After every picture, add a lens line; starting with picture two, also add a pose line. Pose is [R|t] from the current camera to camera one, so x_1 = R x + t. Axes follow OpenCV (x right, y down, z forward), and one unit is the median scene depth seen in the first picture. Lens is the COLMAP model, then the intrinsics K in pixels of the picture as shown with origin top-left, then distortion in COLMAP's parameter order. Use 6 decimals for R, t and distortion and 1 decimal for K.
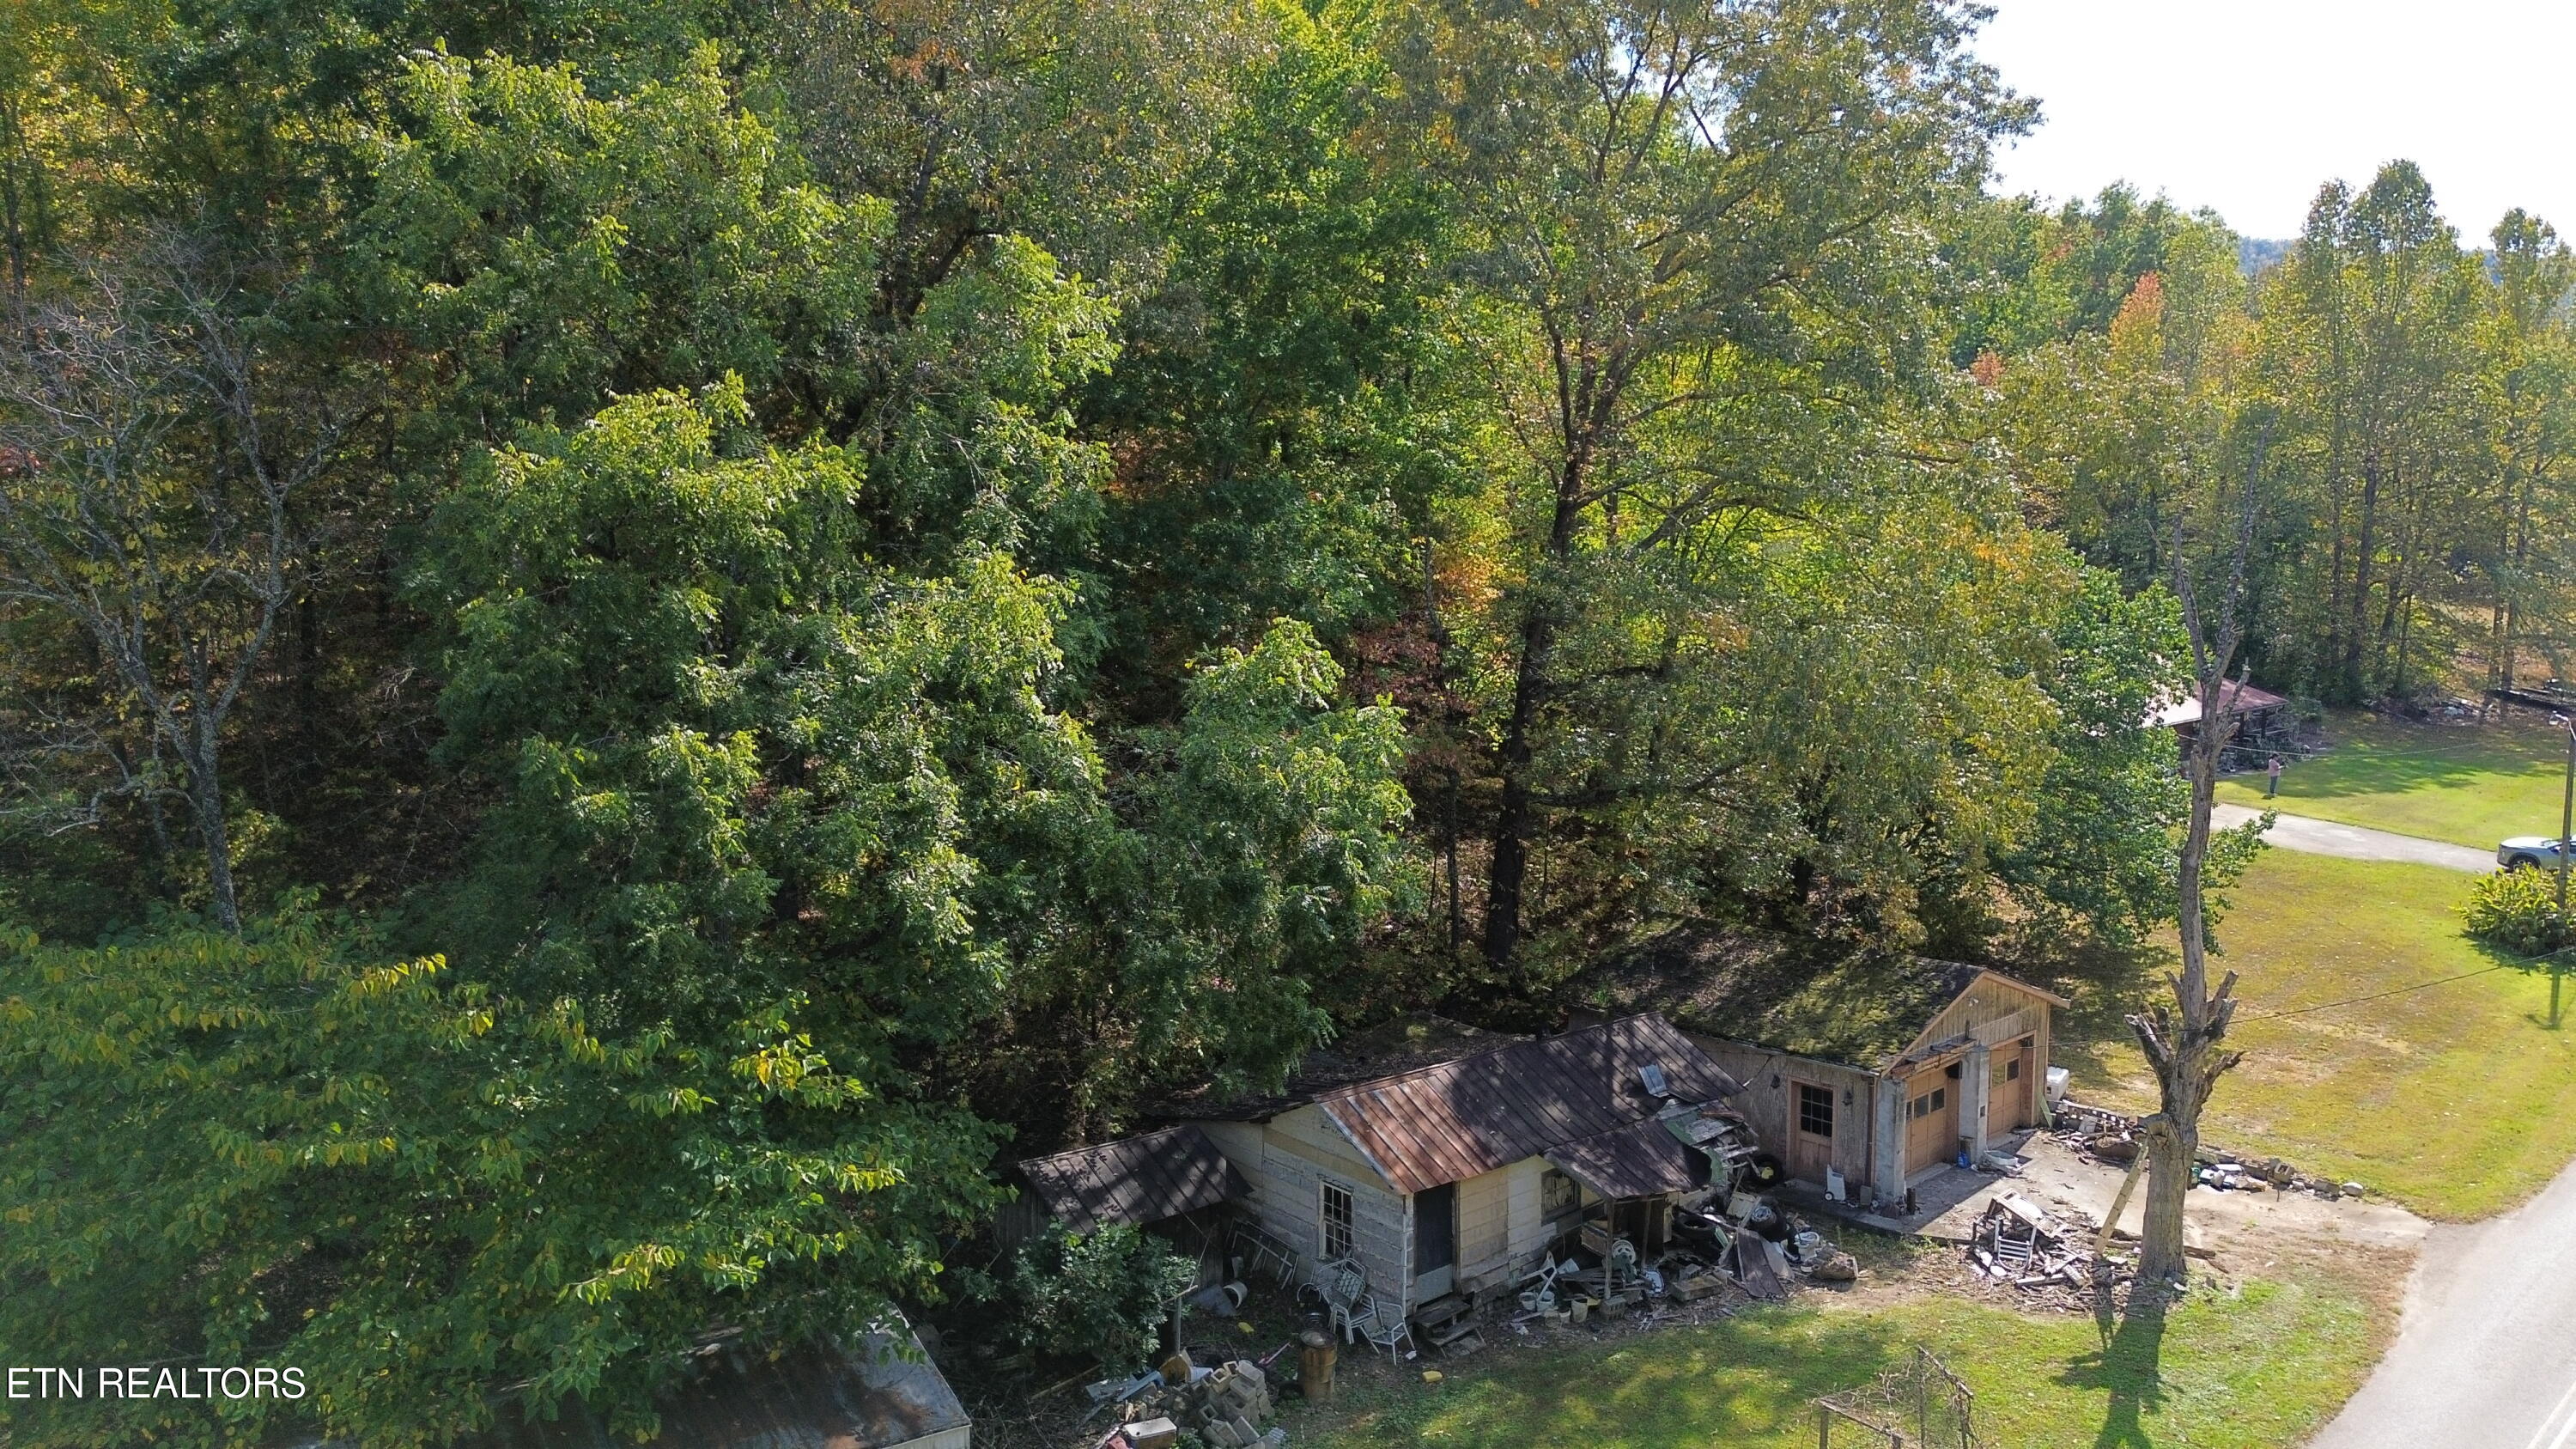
lens RADIAL K [[1823.3, 0, 1283.1], [0, 1823.3, 716.1], [0, 0, 1]] dist [0.054668, -0.037035]
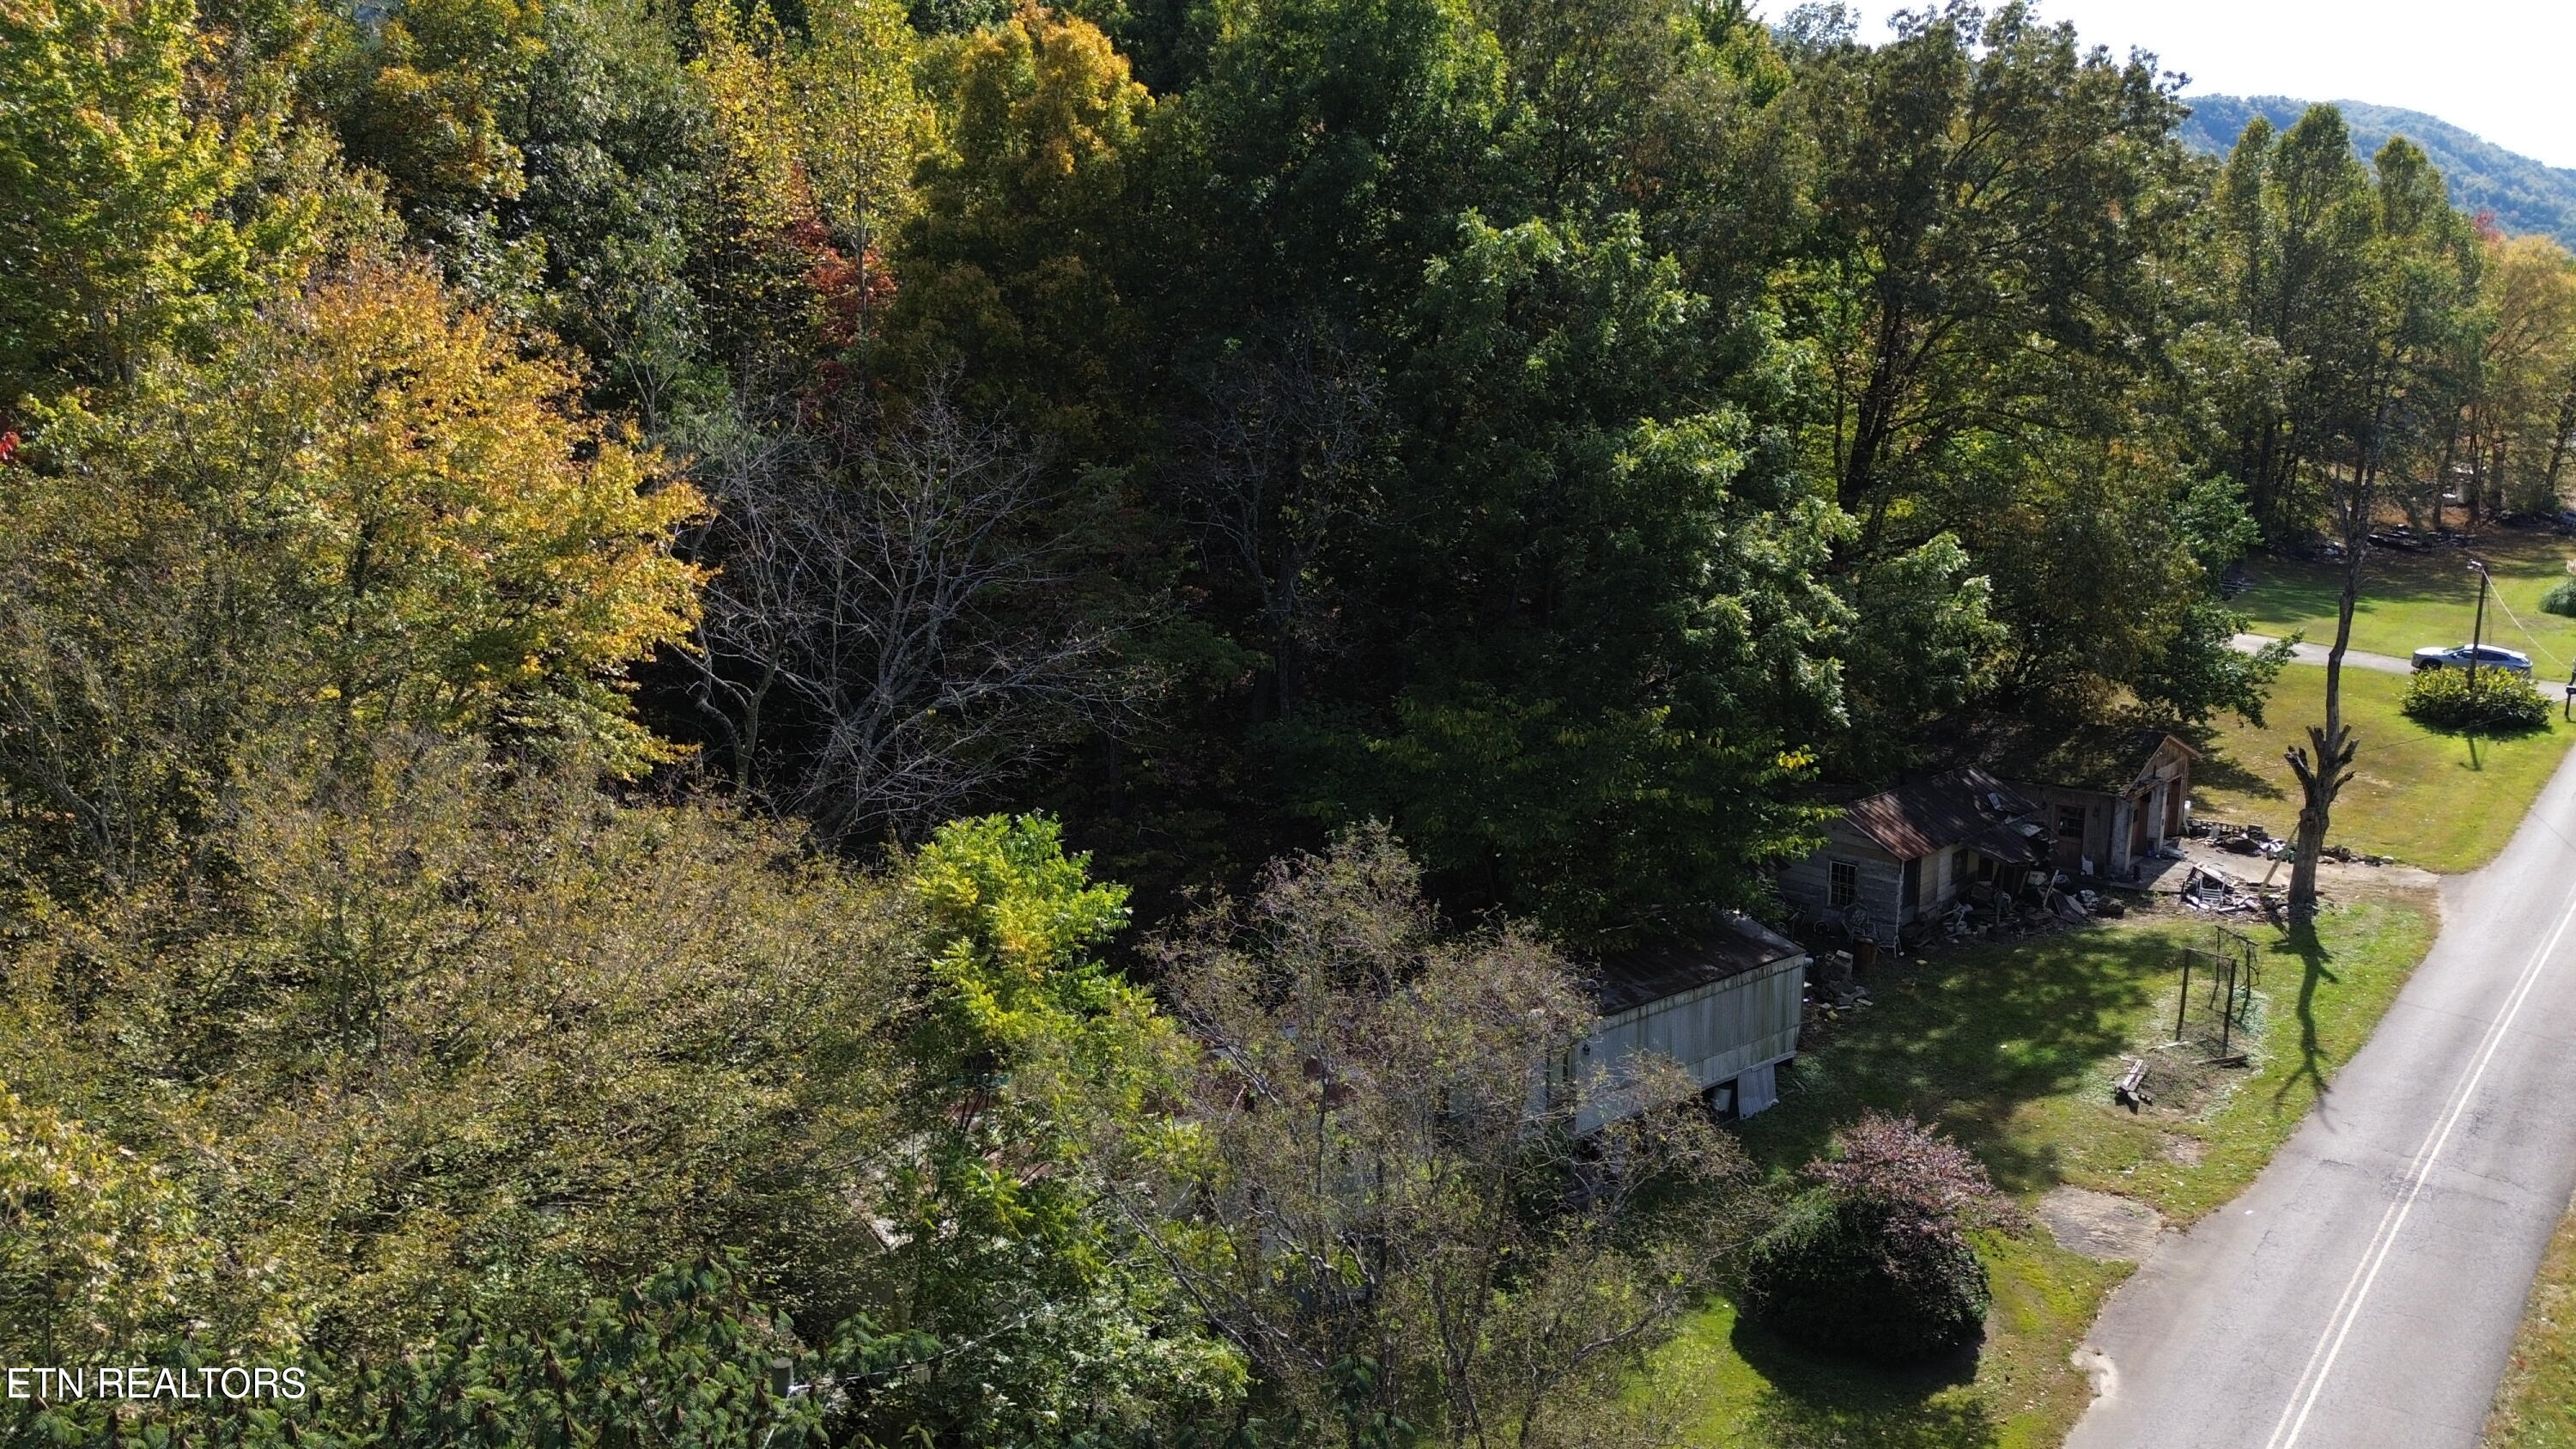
lens RADIAL K [[1823.3, 0, 1280.6], [0, 1823.3, 735.2], [0, 0, 1]] dist [0.054668, -0.037035]
pose [[0.995188, -0.020078, 0.095904, -0.806893], [0.010872, 0.995363, 0.095569, -0.028518], [-0.097378, -0.094066, 0.990792, -0.748817]]
